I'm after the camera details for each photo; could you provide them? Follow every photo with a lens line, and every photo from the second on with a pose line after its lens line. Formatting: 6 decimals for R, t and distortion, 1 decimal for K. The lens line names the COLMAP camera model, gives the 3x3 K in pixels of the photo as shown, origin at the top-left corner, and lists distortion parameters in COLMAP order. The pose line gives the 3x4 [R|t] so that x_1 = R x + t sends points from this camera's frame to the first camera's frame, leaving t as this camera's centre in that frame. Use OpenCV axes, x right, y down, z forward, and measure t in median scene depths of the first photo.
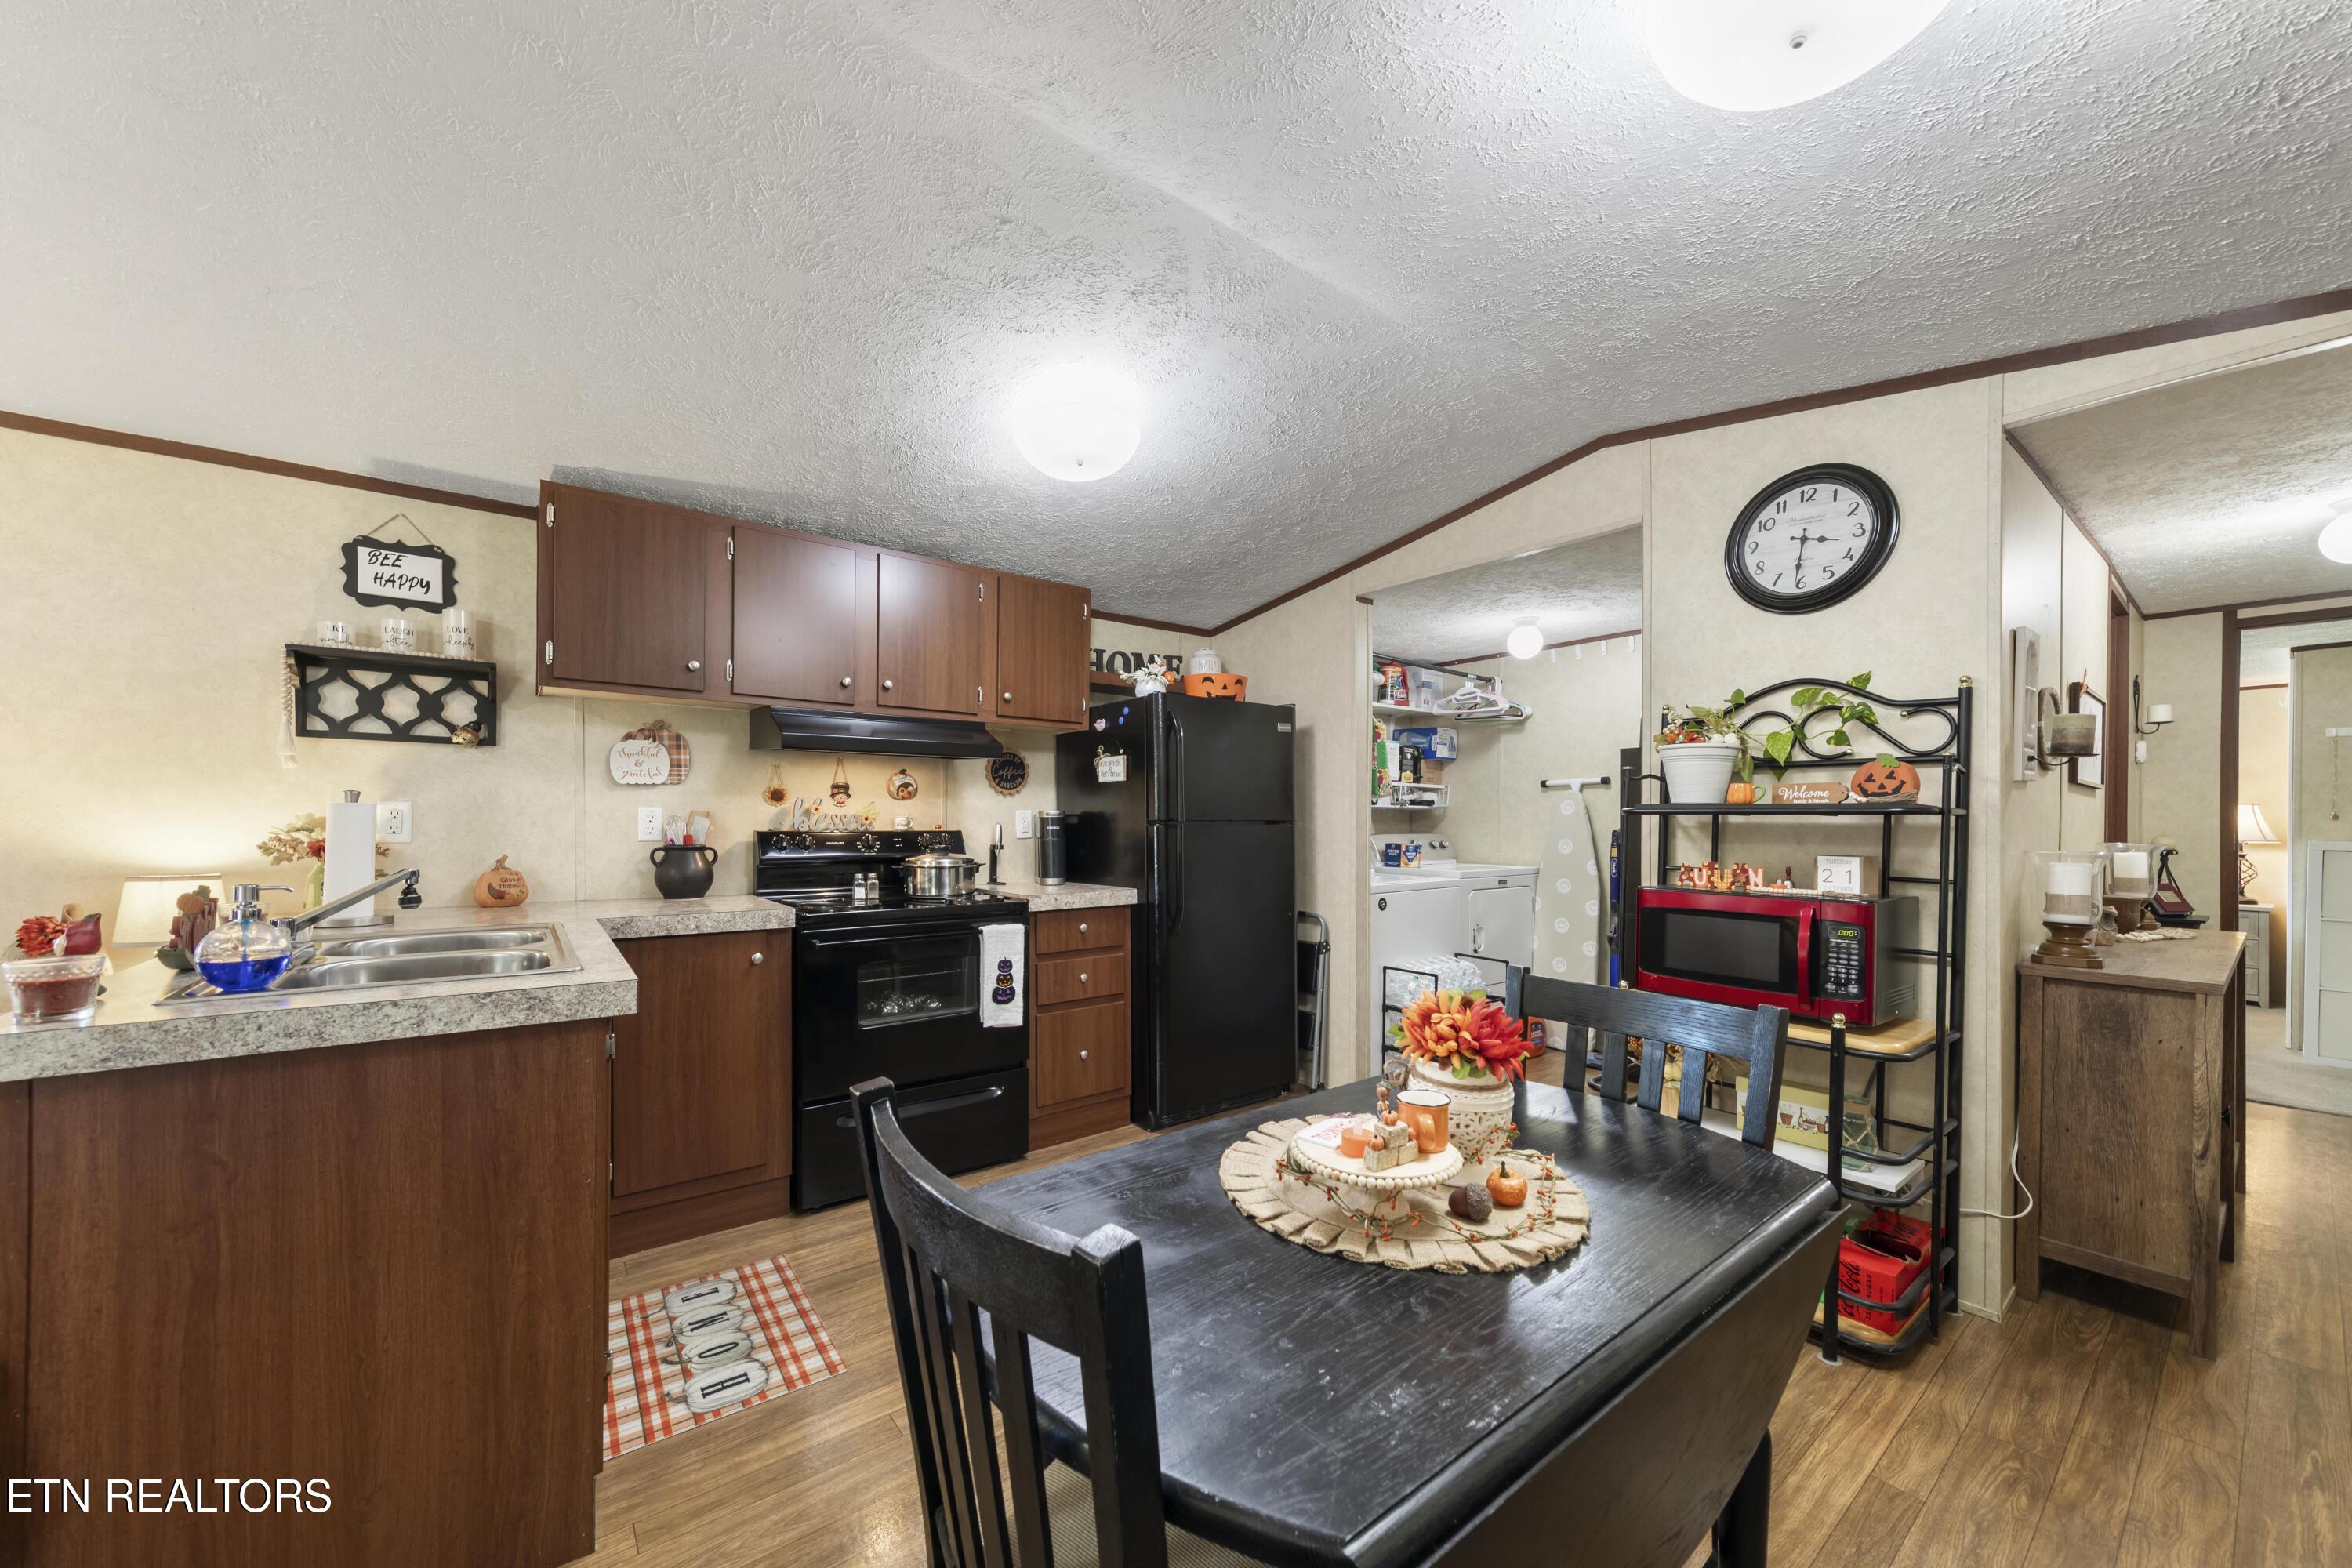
lens RADIAL K [[857.4, 0, 1170.4], [0, 857.4, 827.6], [0, 0, 1]] dist [0.007443, -0.000087]
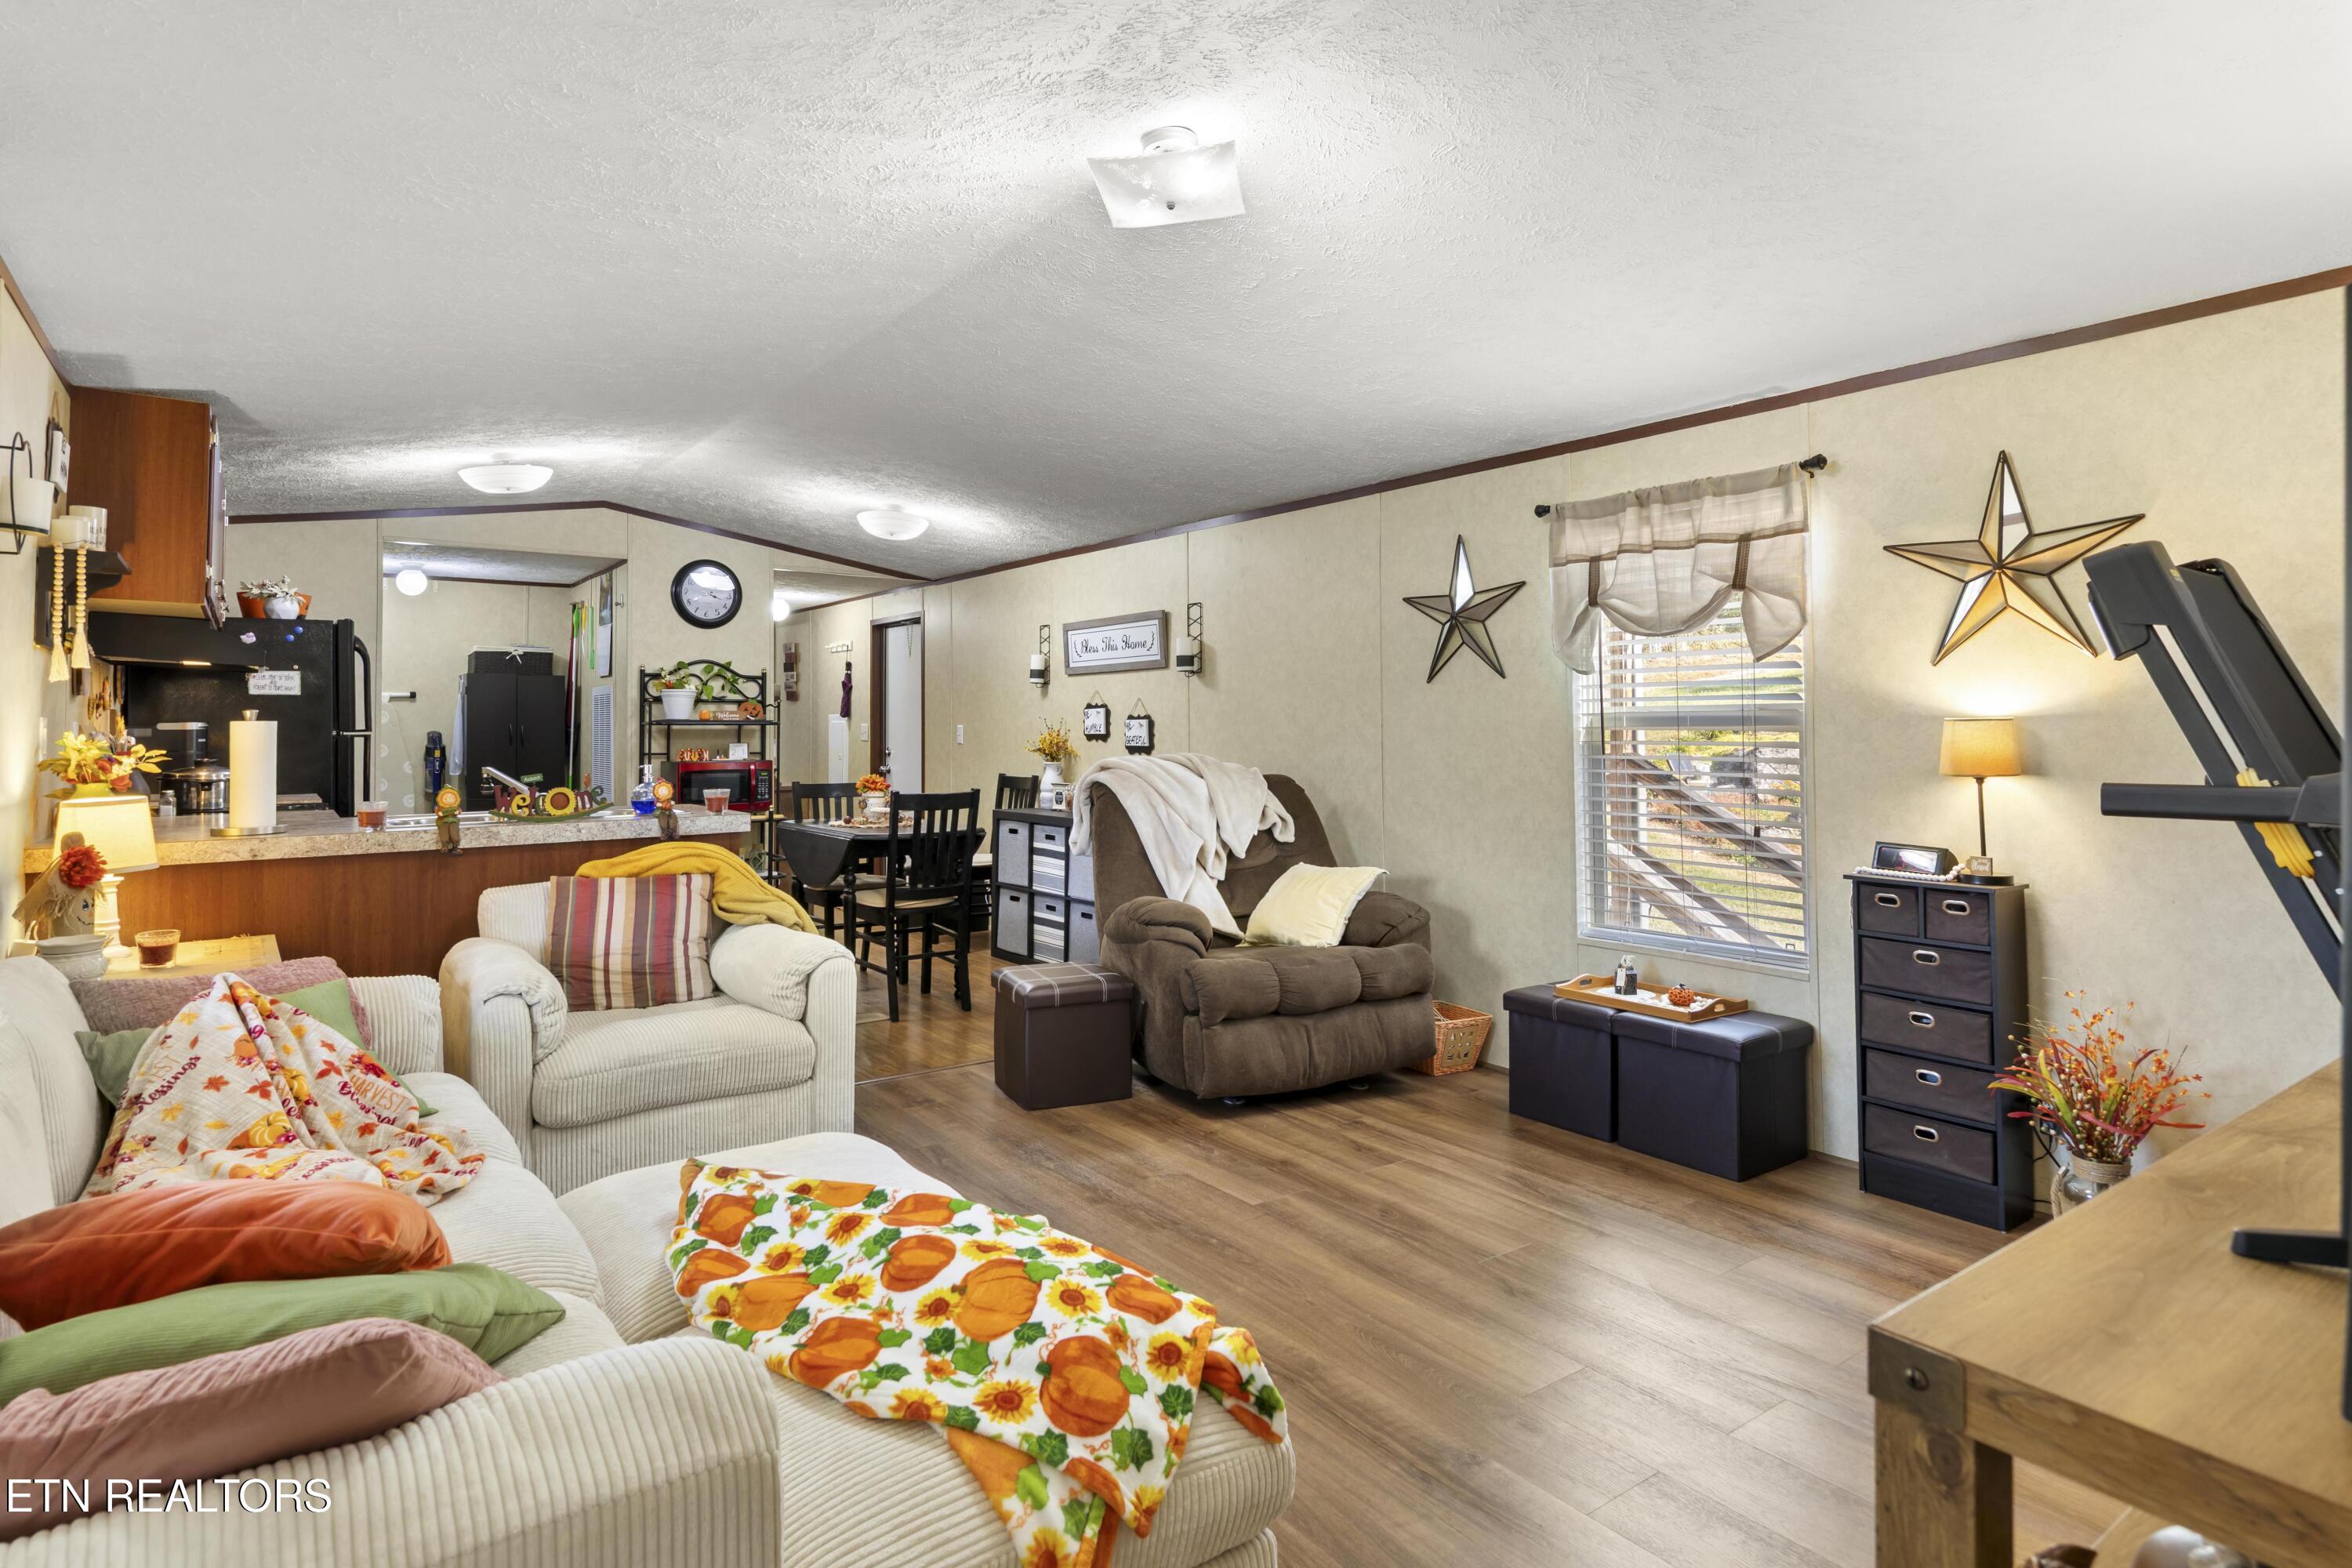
lens RADIAL K [[1222.0, 0, 1145.9], [0, 1222.0, 696.4], [0, 0, 1]] dist [-0.000601, -0.000256]
pose [[0.028658, 0.018267, 0.999422, -1.970837], [0.011682, 0.999759, -0.018608, -0.014776], [-0.999521, 0.012209, 0.028437, -0.134634]]
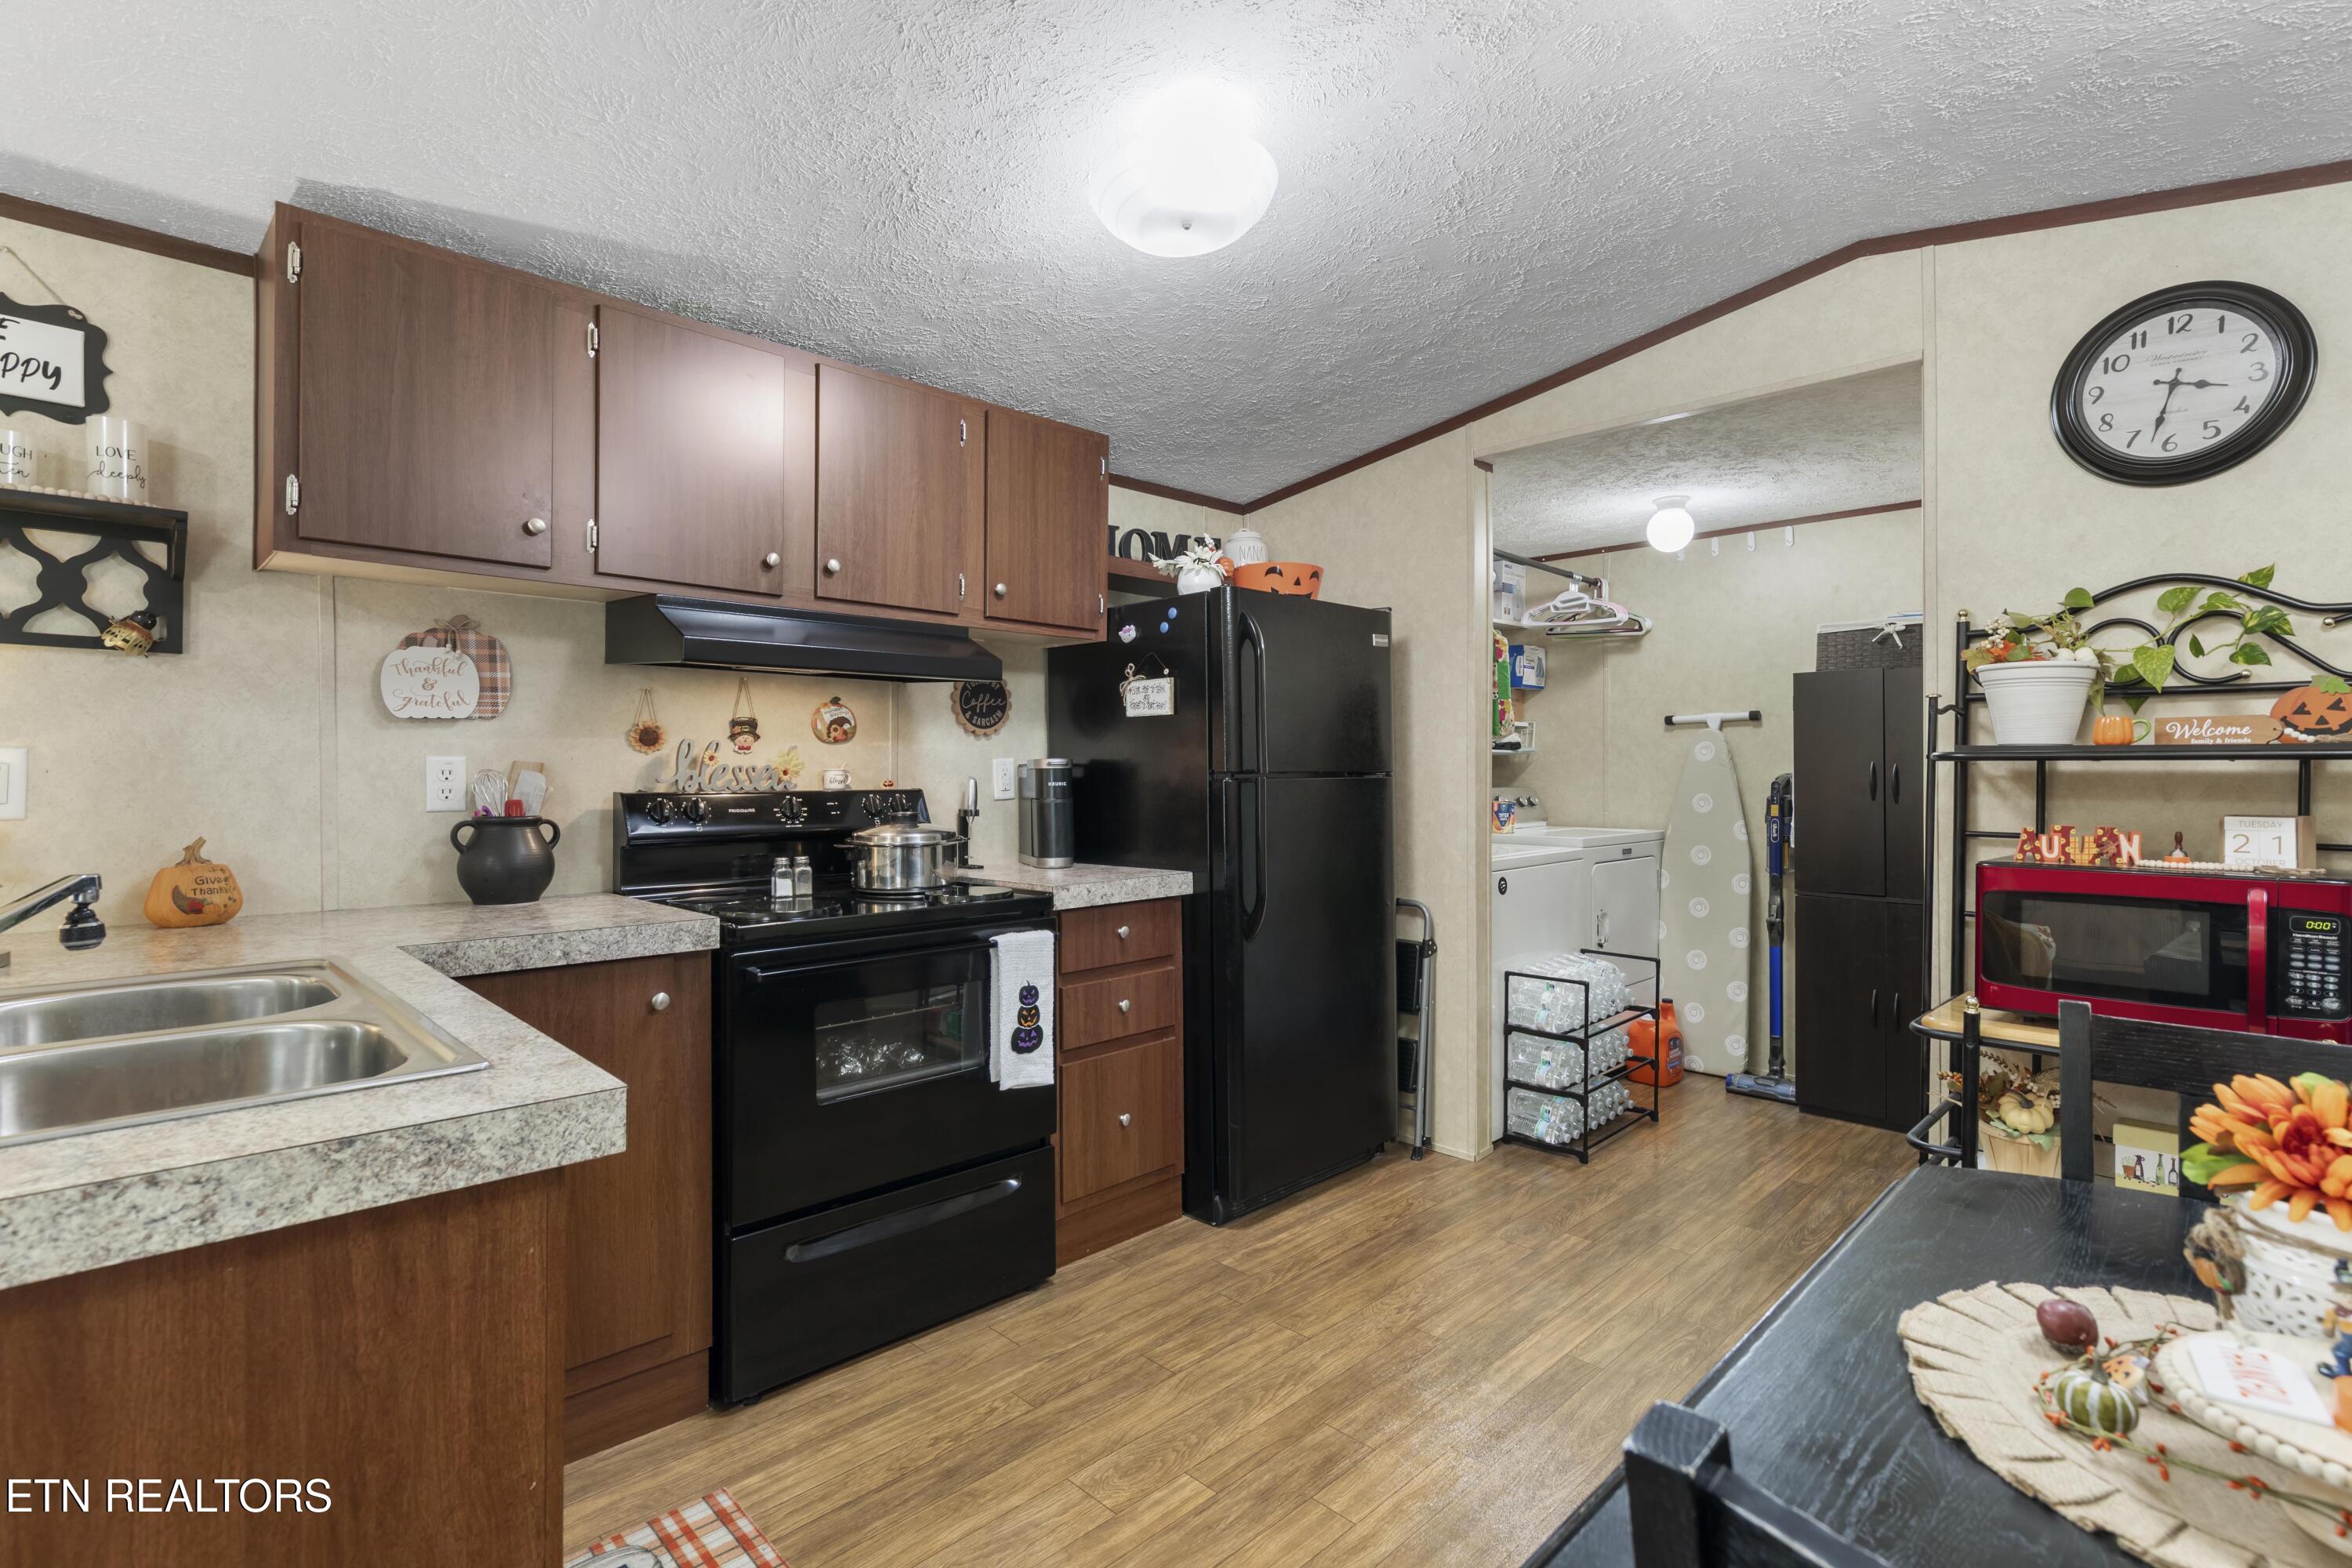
lens RADIAL K [[1106.2, 0, 1189.1], [0, 1106.2, 773.6], [0, 0, 1]] dist [0.005198, 0.000212]
pose [[0.991576, -0.006036, 0.129384, -0.195450], [0.006743, 0.999965, -0.005028, -0.003742], [-0.129349, 0.005858, 0.991582, 0.154127]]
